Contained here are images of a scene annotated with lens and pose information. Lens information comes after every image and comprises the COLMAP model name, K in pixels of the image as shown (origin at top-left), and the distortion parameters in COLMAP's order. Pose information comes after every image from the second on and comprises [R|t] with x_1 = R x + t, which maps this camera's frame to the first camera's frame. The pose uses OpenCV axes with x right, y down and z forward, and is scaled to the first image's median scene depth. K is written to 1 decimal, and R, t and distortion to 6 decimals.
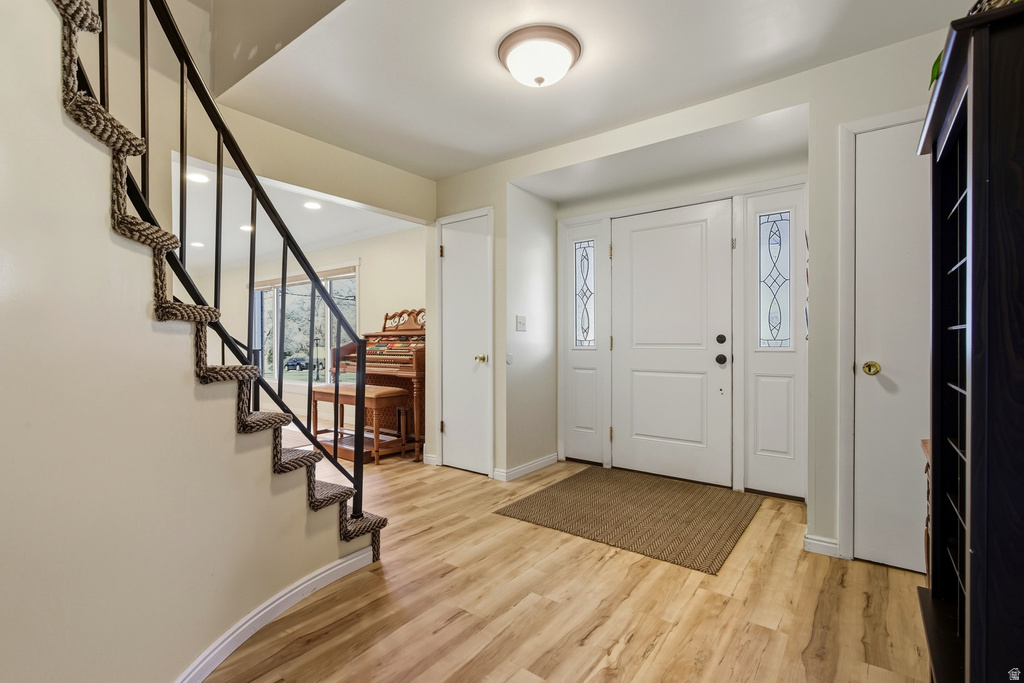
lens RADIAL K [[469.4, 0, 512.8], [0, 469.4, 341.0], [0, 0, 1]] dist [-0.000257, 0.001179]
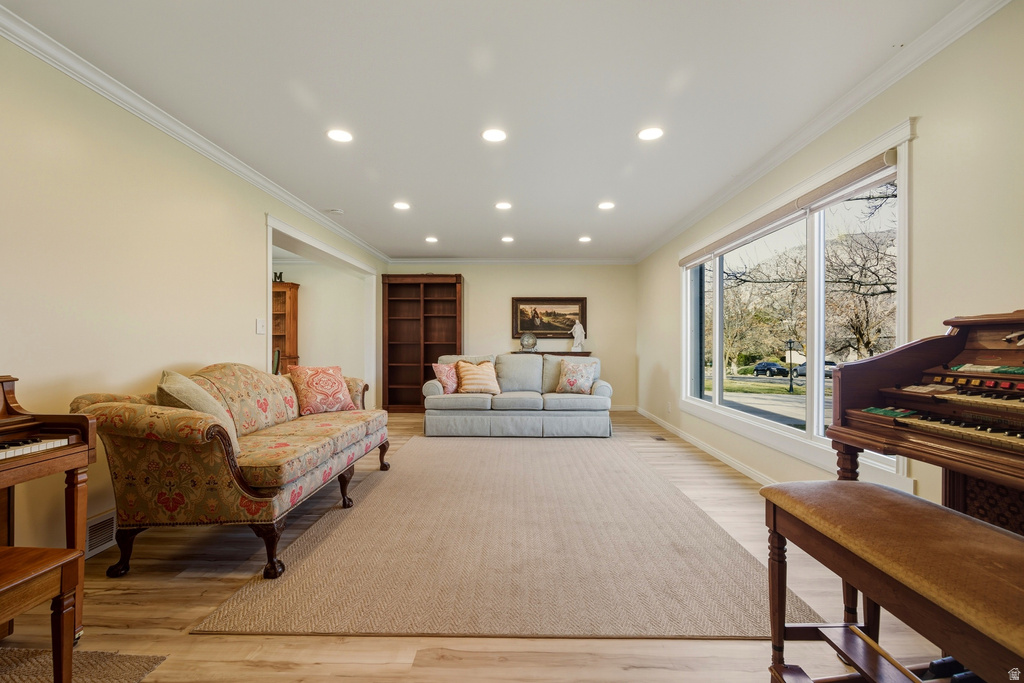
lens RADIAL K [[469.4, 0, 512.6], [0, 469.4, 343.1], [0, 0, 1]] dist [-0.000257, 0.001179]
pose [[0.597571, 0.008736, -0.801769, -0.355443], [-0.010035, 0.999944, 0.003416, 0.003147], [0.801754, 0.006004, 0.597625, 0.865850]]
